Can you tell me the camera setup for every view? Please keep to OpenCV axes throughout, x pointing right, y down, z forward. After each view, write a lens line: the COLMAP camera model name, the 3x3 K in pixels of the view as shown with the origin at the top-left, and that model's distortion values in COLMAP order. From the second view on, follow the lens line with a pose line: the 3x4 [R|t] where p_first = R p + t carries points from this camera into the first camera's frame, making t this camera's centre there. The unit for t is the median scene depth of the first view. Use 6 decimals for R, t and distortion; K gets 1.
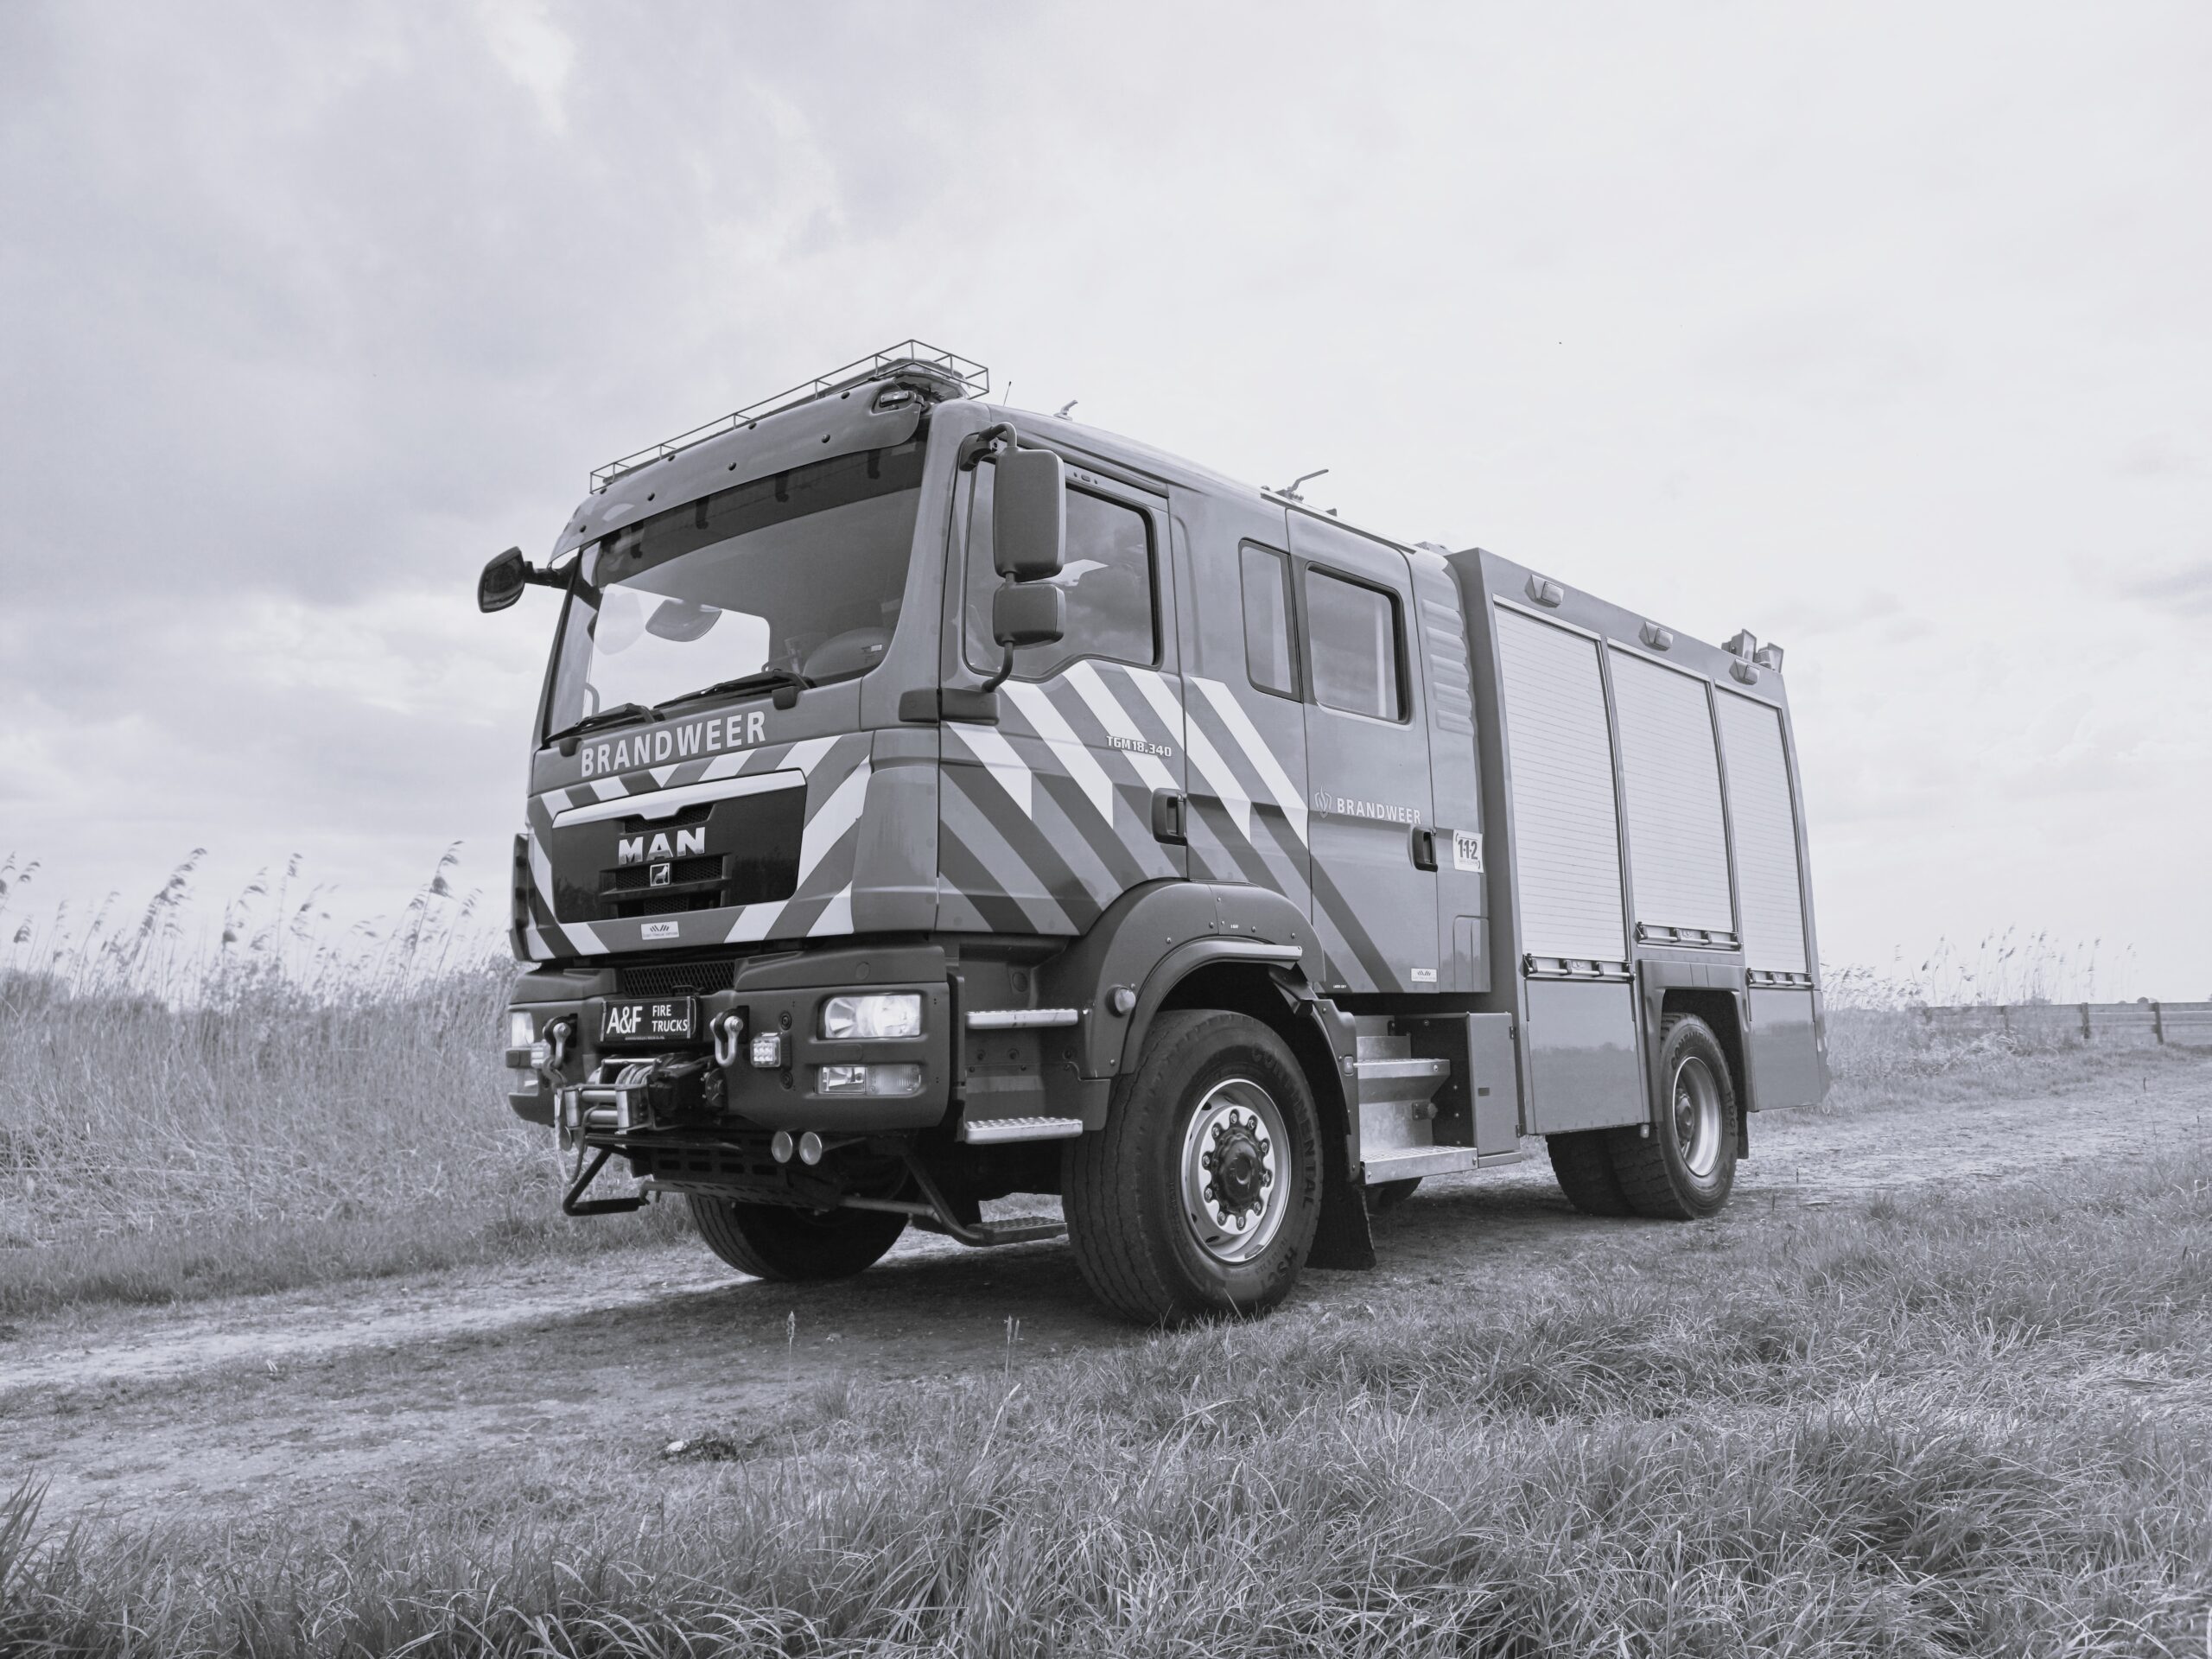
lens RADIAL K [[1662.7, 0, 1115.5], [0, 1662.7, 815.5], [0, 0, 1]] dist [0.048651, -0.063033]
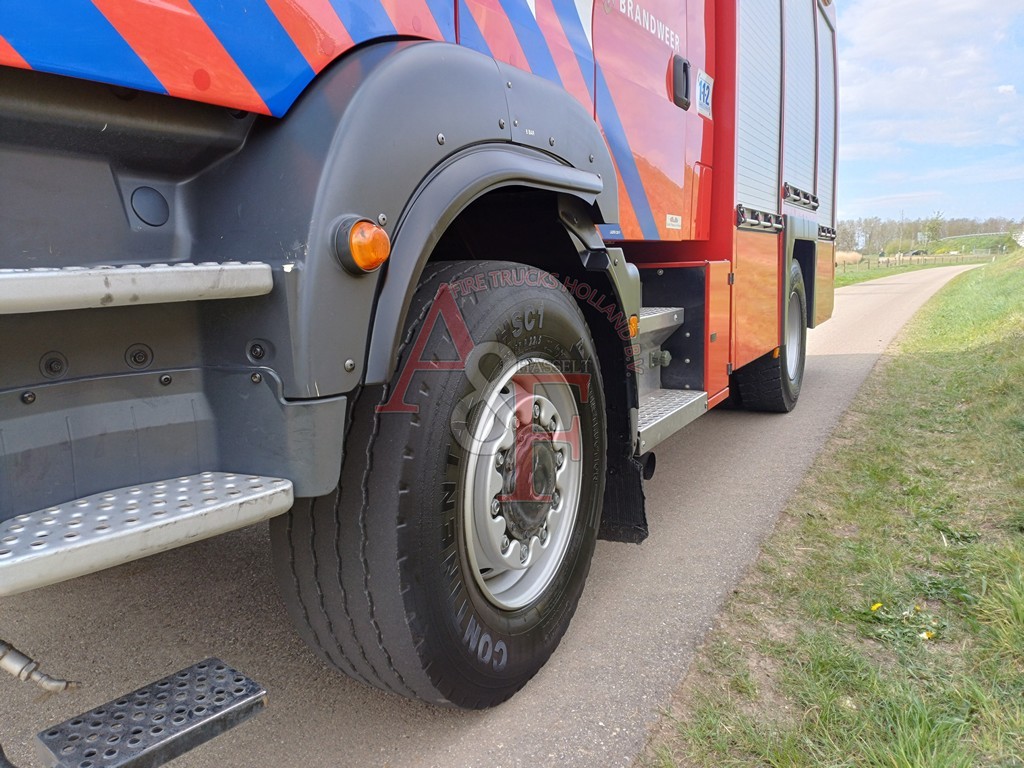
lens RADIAL K [[763.2, 0, 506.0], [0, 763.2, 377.0], [0, 0, 1]] dist [0.153628, -0.213113]
pose [[0.979350, -0.035359, 0.199054, -0.001316], [-0.018962, 0.964181, 0.264567, 0.079795], [-0.201279, -0.262879, 0.943600, 0.698653]]
